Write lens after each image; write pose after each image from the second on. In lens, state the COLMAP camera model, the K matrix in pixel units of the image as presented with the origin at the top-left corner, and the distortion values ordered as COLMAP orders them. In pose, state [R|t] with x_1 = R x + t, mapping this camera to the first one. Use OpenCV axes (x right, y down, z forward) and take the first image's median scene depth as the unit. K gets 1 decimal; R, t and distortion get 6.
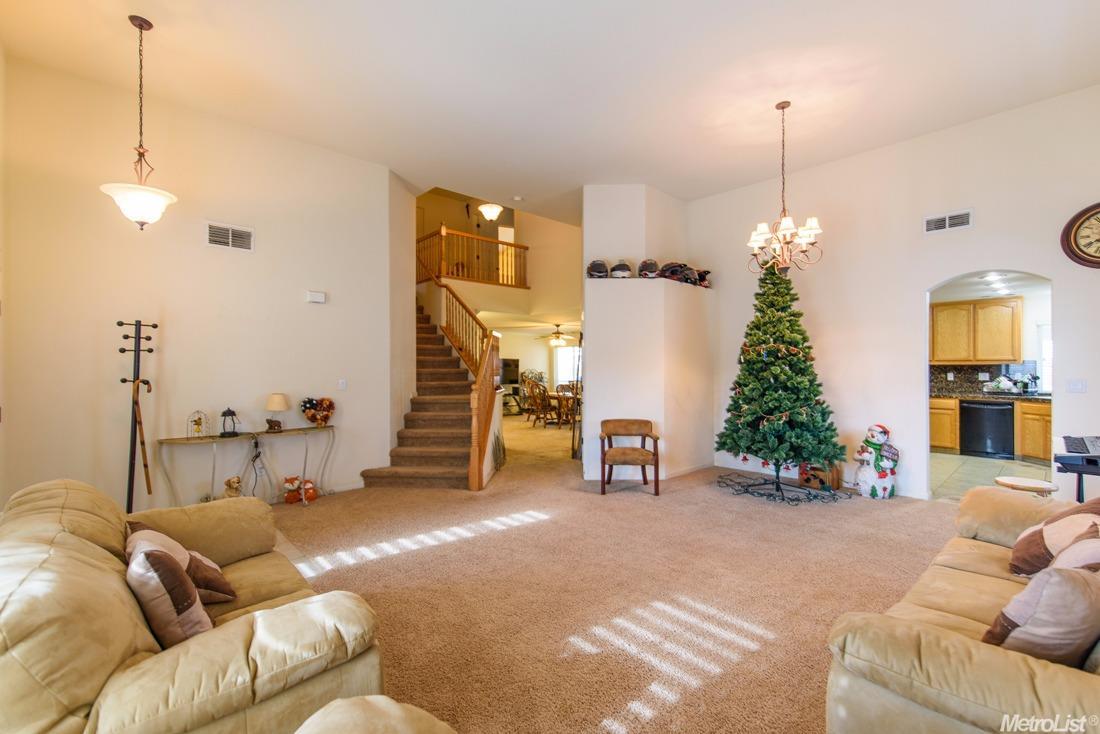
lens RADIAL K [[474.9, 0, 554.0], [0, 474.9, 367.1], [0, 0, 1]] dist [0.000298, -0.000630]
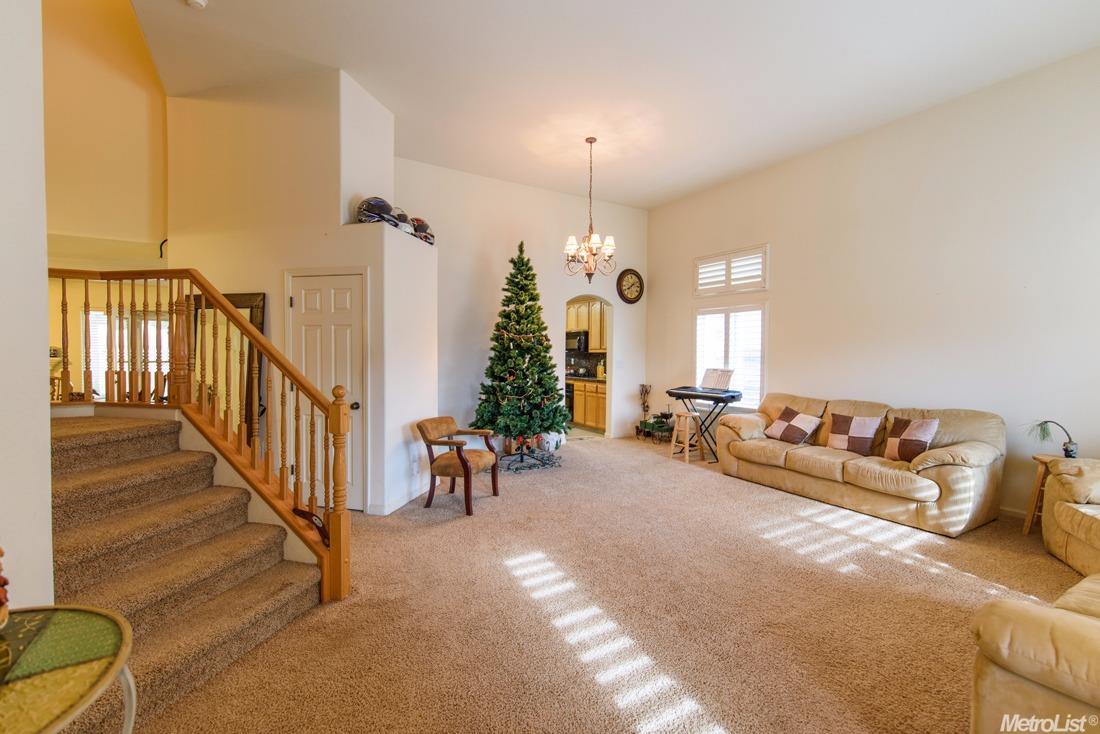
lens RADIAL K [[474.9, 0, 554.0], [0, 474.9, 367.1], [0, 0, 1]] dist [0.000298, -0.000630]
pose [[0.202050, -0.025978, 0.979031, -0.612889], [-0.004795, 0.999610, 0.027514, -0.000475], [-0.979363, -0.010254, 0.201847, 0.687358]]
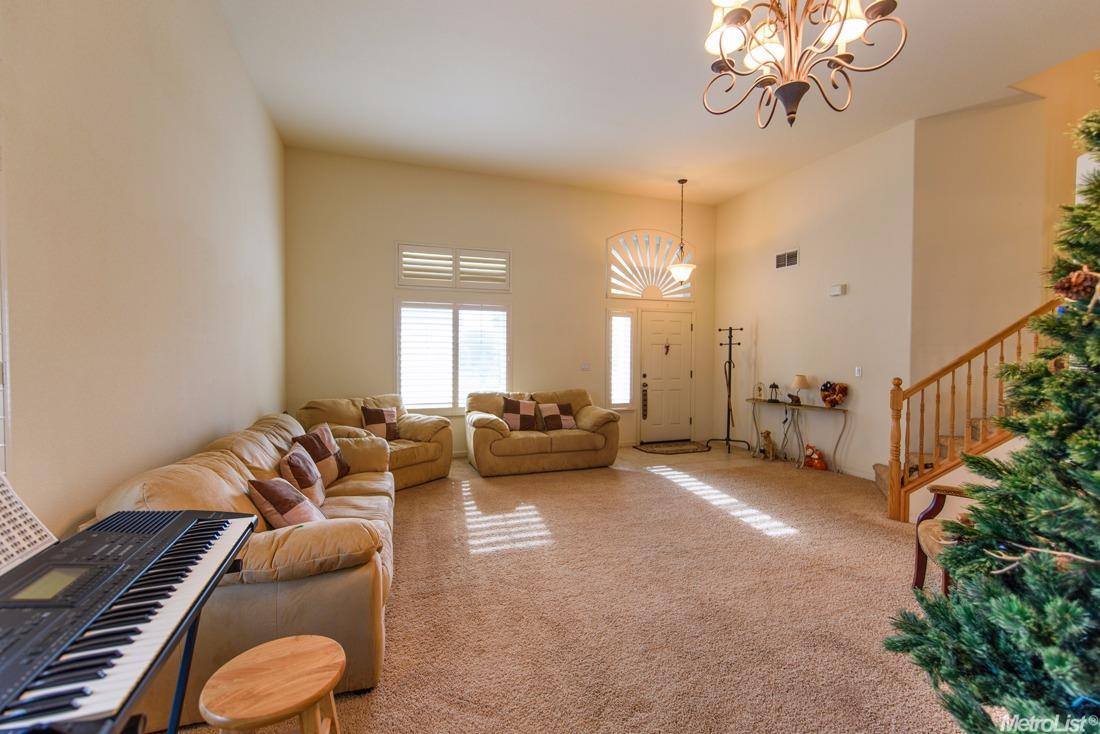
lens RADIAL K [[474.9, 0, 554.0], [0, 474.9, 367.1], [0, 0, 1]] dist [0.000298, -0.000630]
pose [[-0.388866, 0.031784, -0.920746, 0.748357], [-0.002339, 0.999367, 0.035486, -0.007957], [0.921291, 0.015953, -0.388546, 0.802198]]
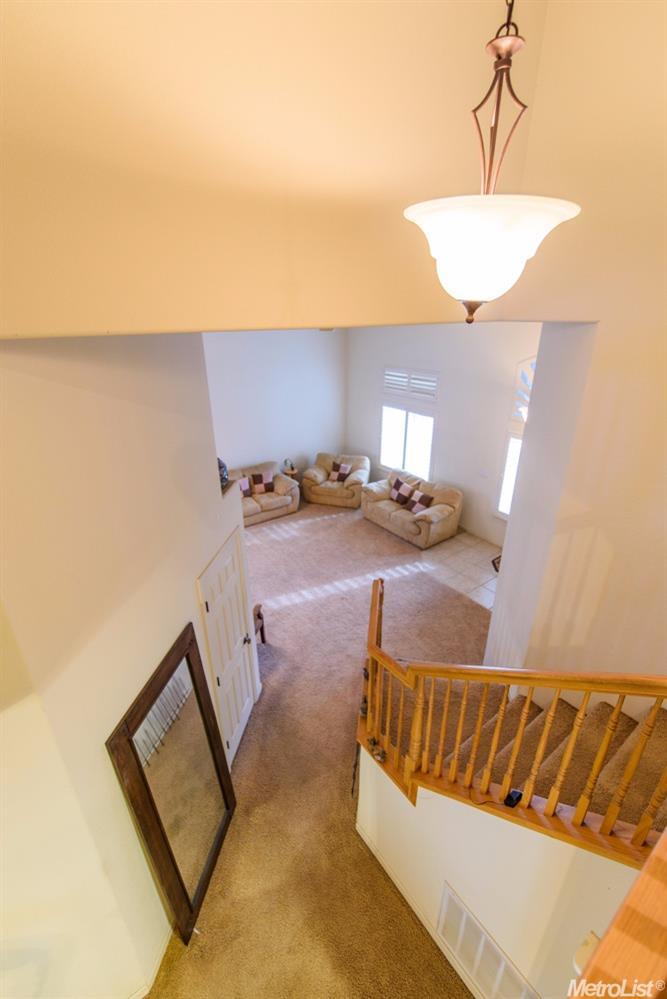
lens RADIAL K [[431.3, 0, 333.5], [0, 431.3, 499.5], [0, 0, 1]] dist [0.000298, -0.000630]
pose [[-0.994978, -0.038159, 0.092538, -0.131659], [0.002596, 0.914334, 0.404952, -0.460771], [-0.100063, 0.403158, -0.909643, 1.742179]]
